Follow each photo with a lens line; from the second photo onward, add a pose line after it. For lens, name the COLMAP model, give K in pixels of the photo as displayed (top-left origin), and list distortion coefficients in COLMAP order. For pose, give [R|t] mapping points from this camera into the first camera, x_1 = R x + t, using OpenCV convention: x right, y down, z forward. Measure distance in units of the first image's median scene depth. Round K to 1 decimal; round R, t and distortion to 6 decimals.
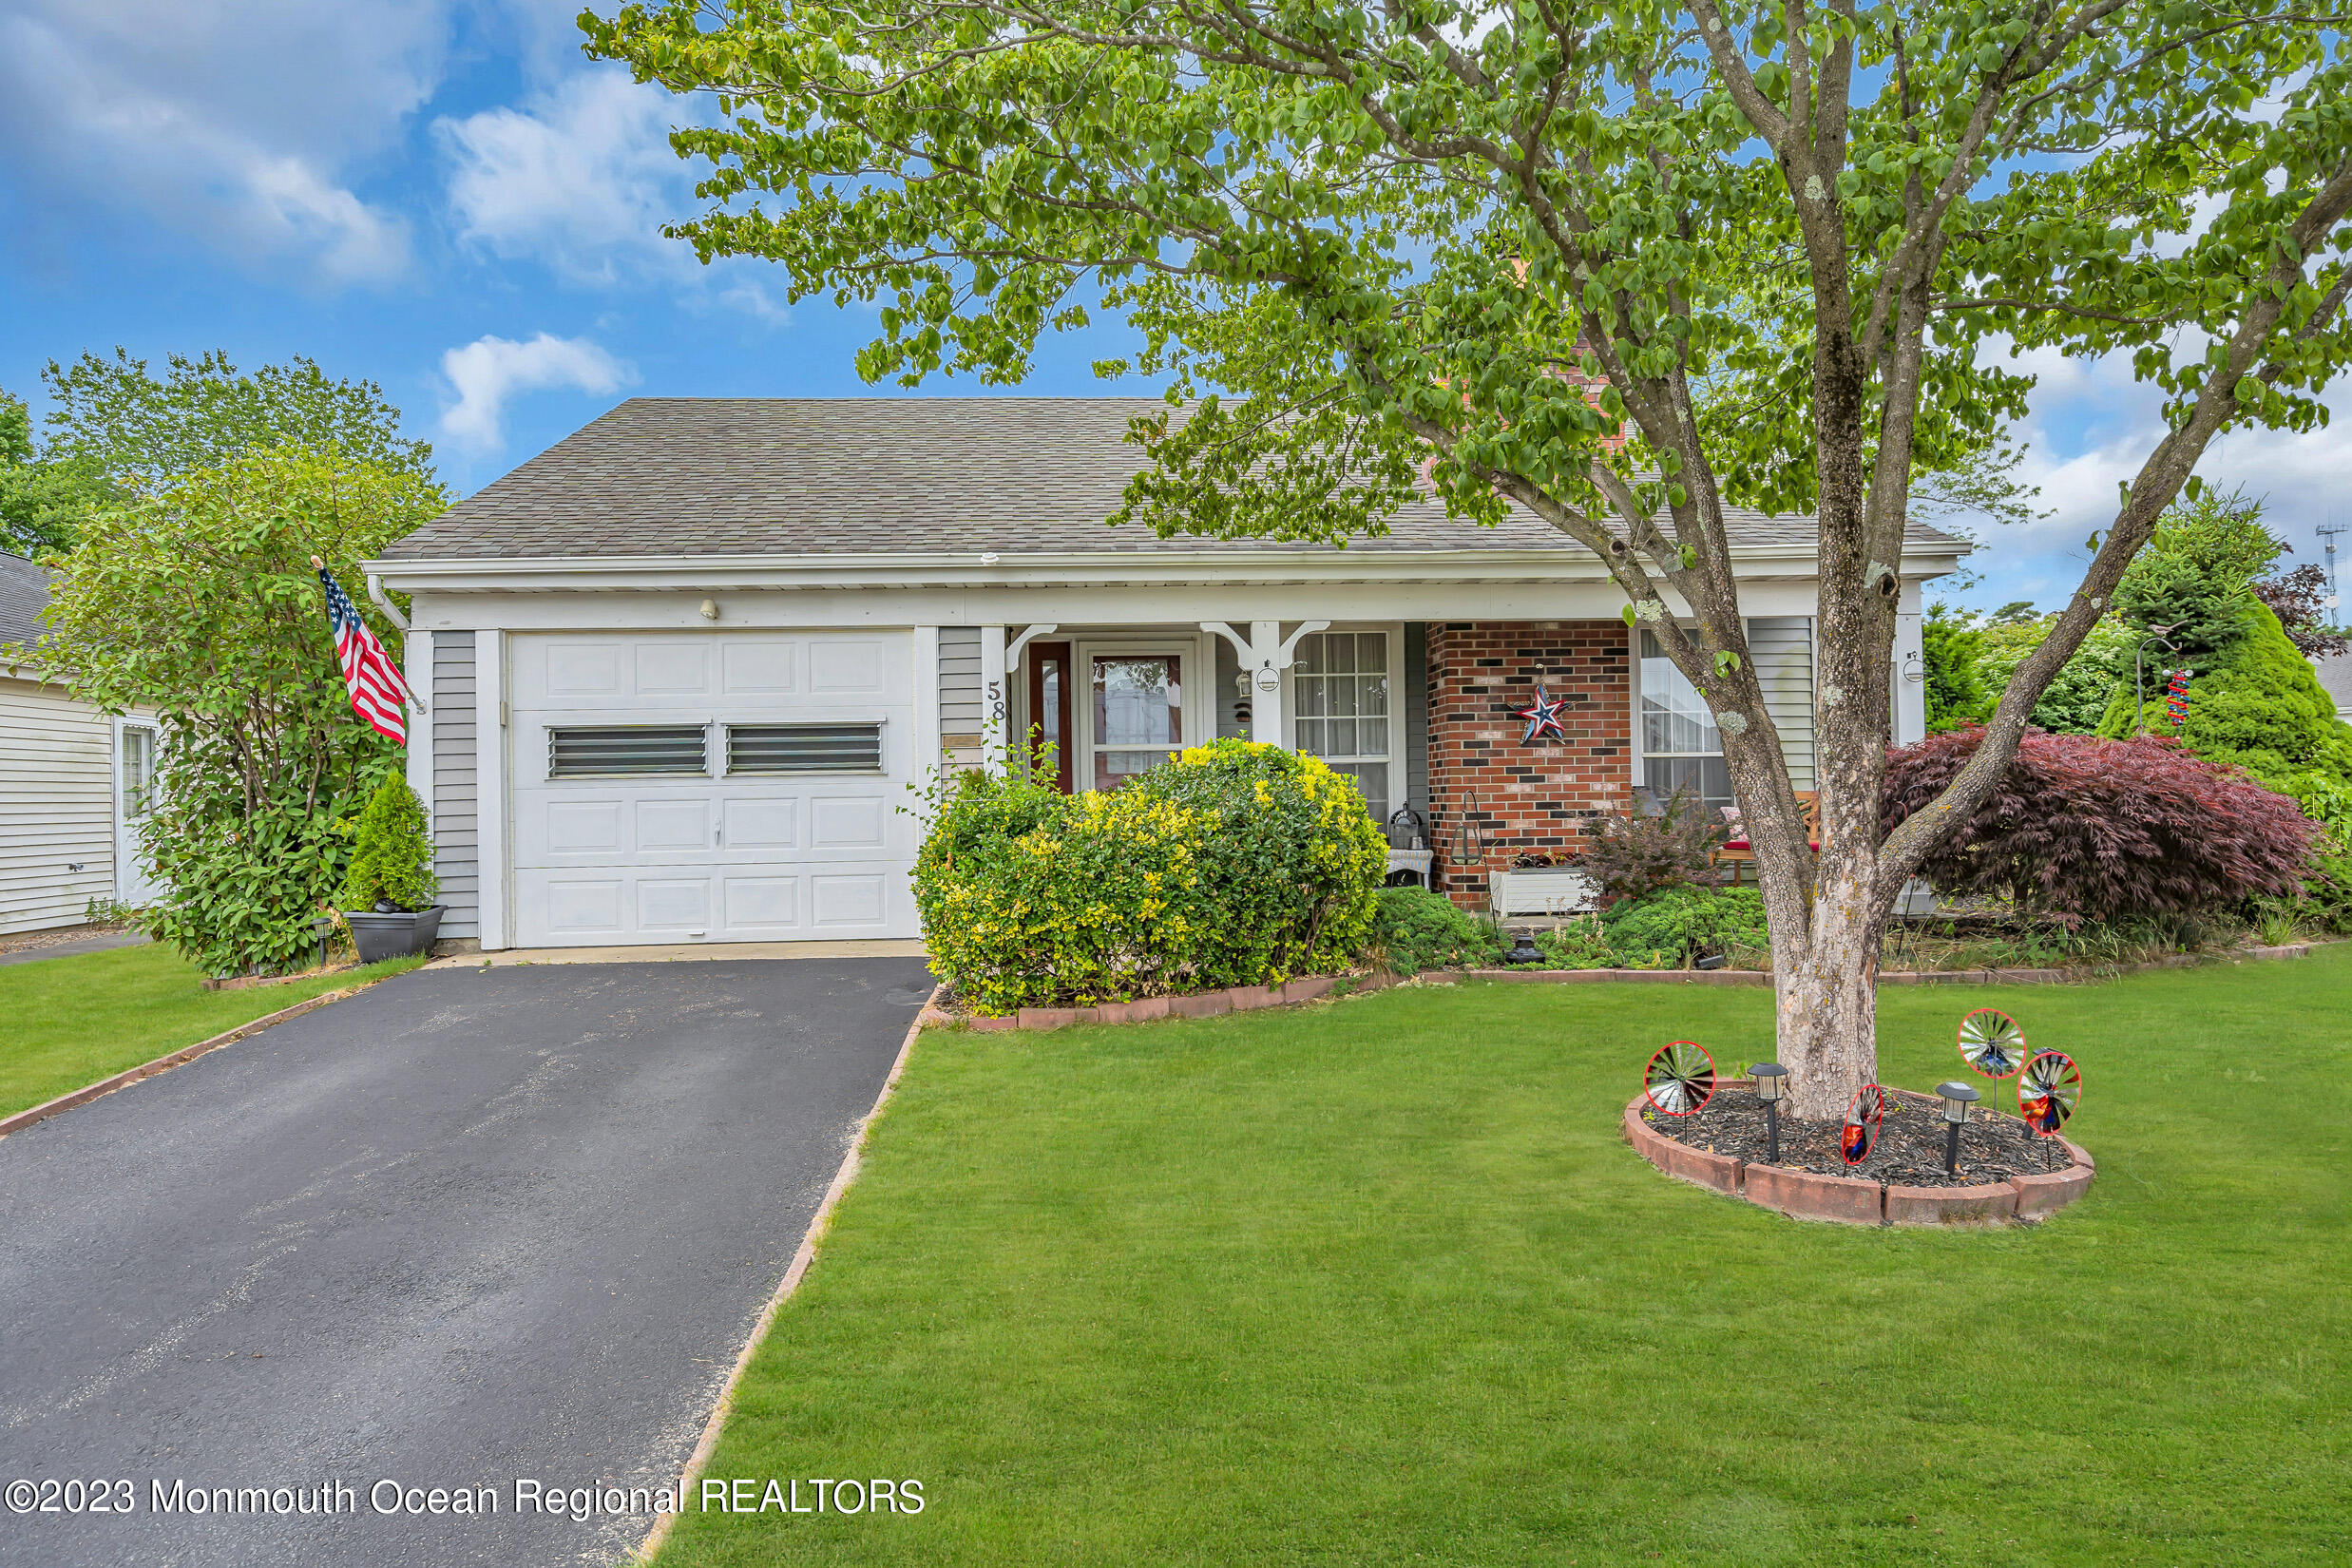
lens RADIAL K [[1488.2, 0, 1231.8], [0, 1488.2, 698.3], [0, 0, 1]] dist [0.008055, 0.002009]
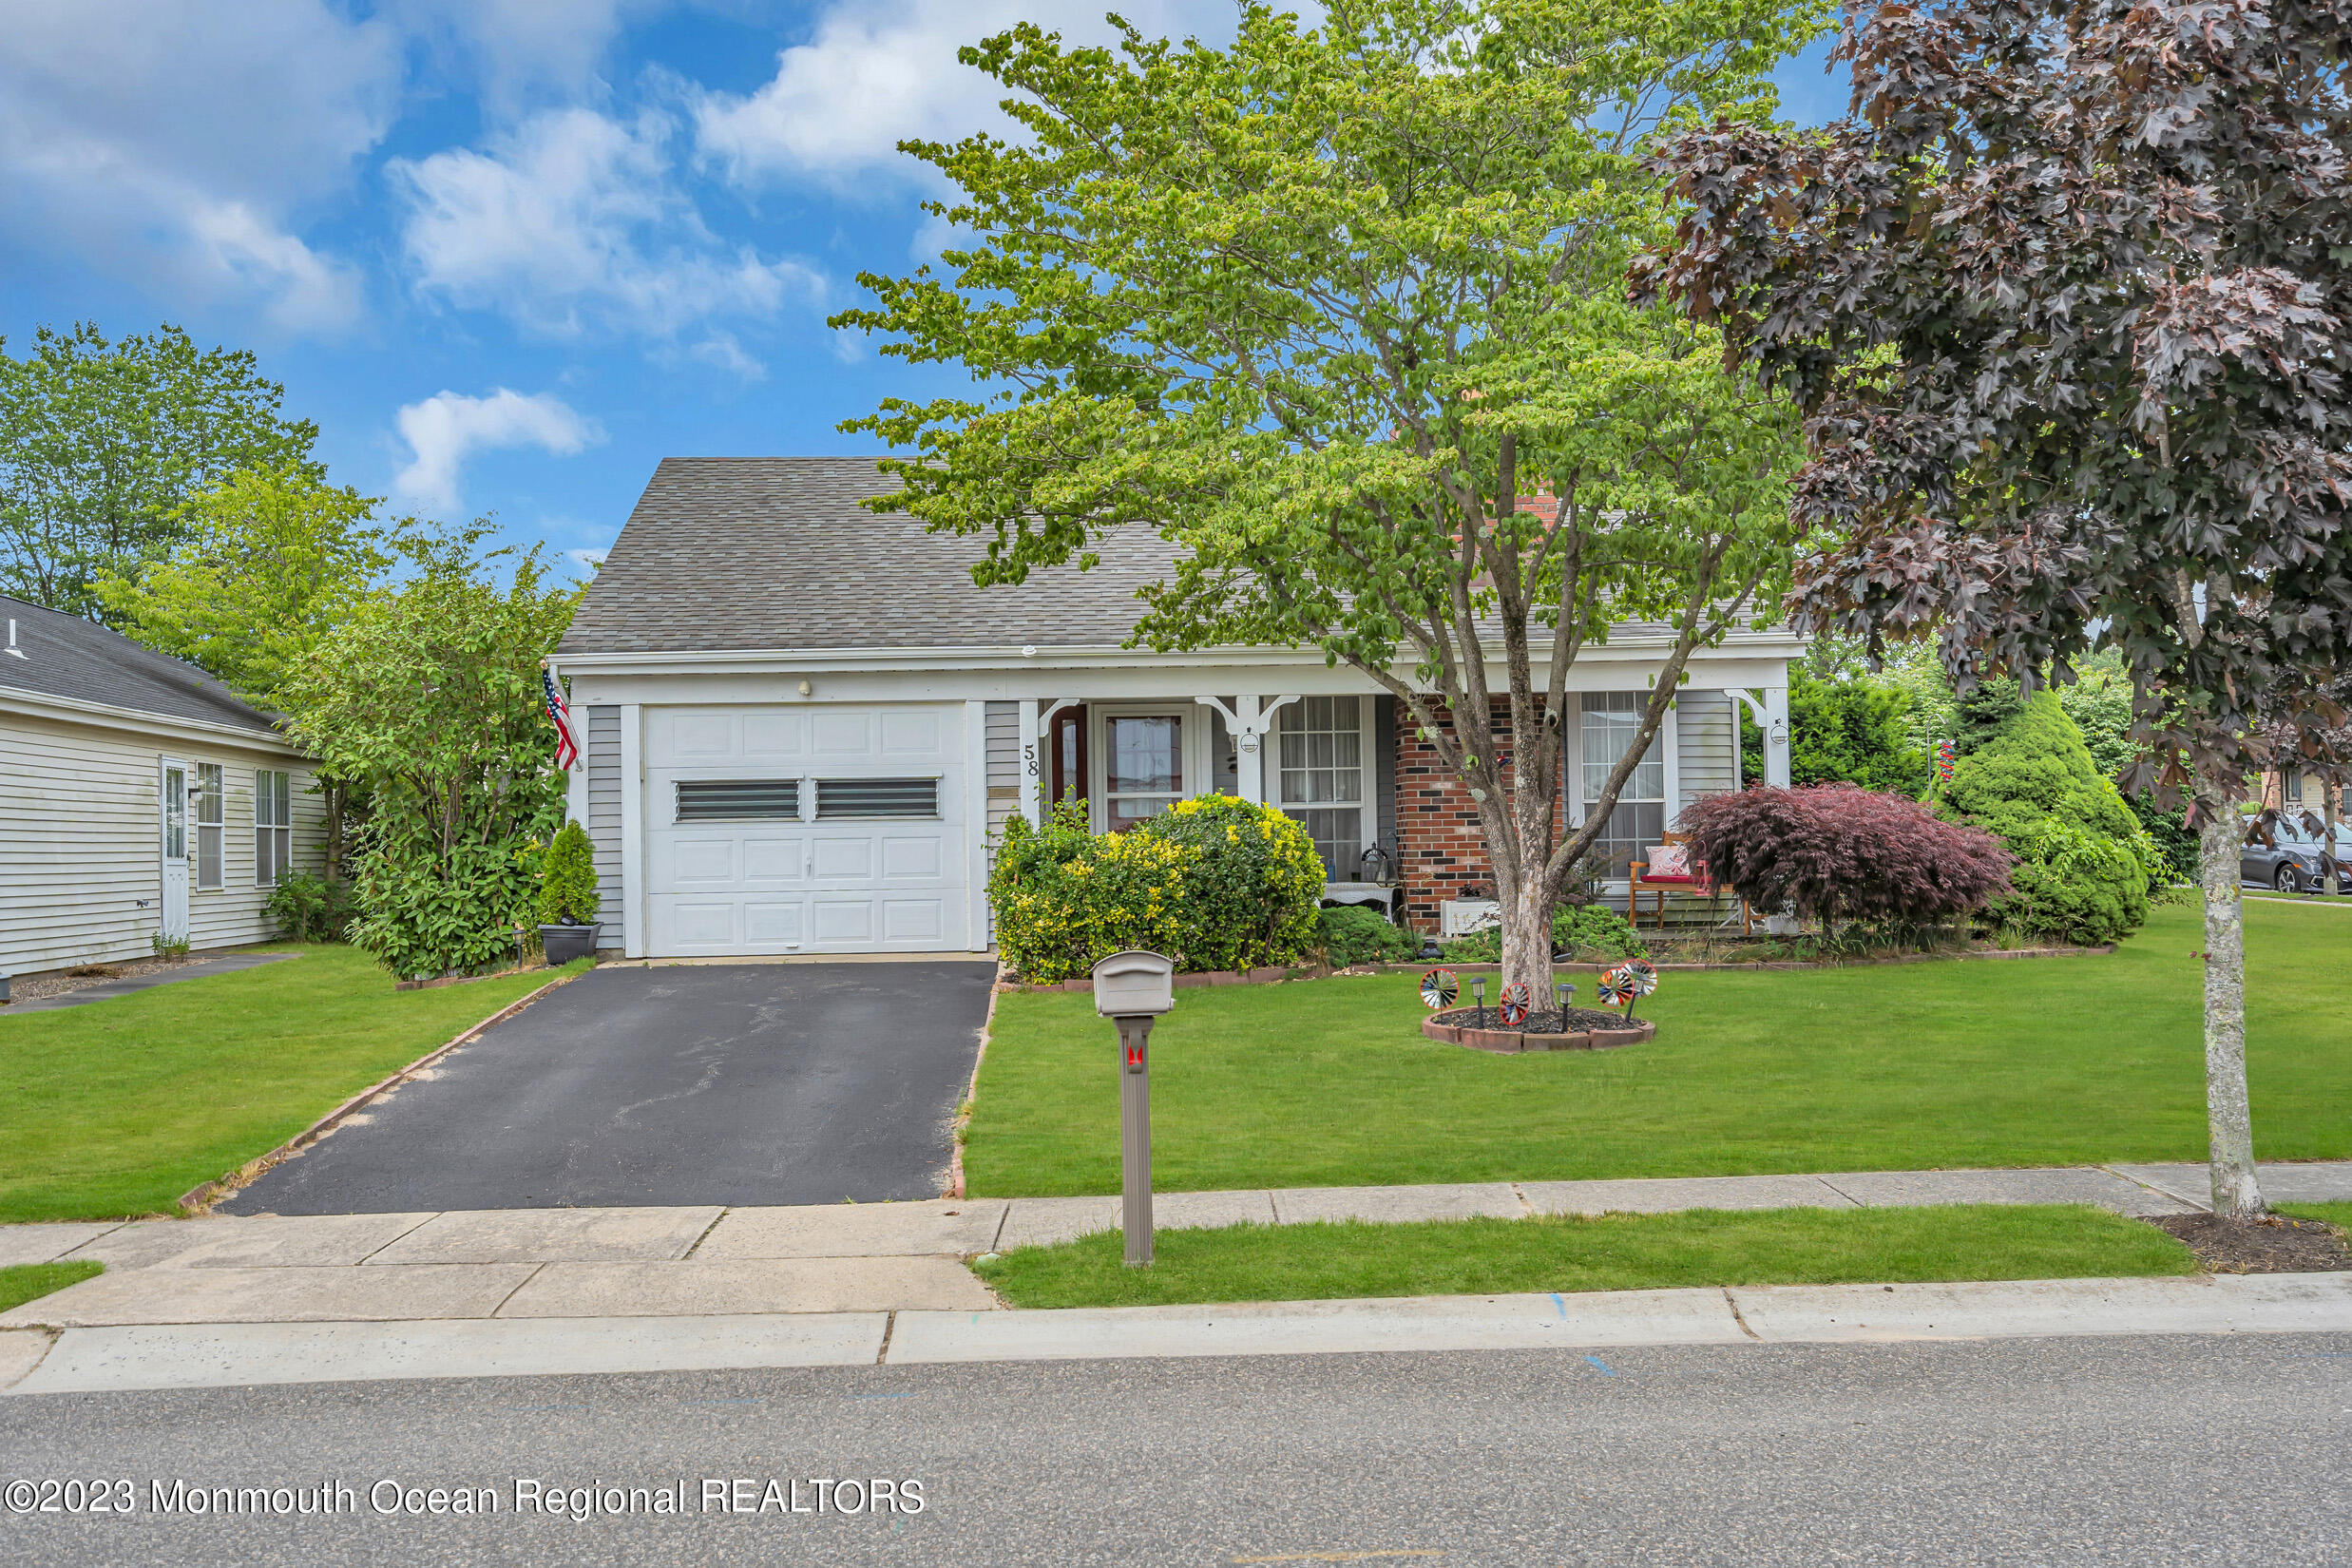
lens RADIAL K [[2382.8, 0, 1171.9], [0, 2382.8, 786.7], [0, 0, 1]] dist [-0.009834, 0.000000]
pose [[0.998563, -0.000332, -0.053590, 0.066650], [0.002641, 0.999070, 0.043035, -0.062395], [0.053526, -0.043115, 0.997635, -0.993637]]
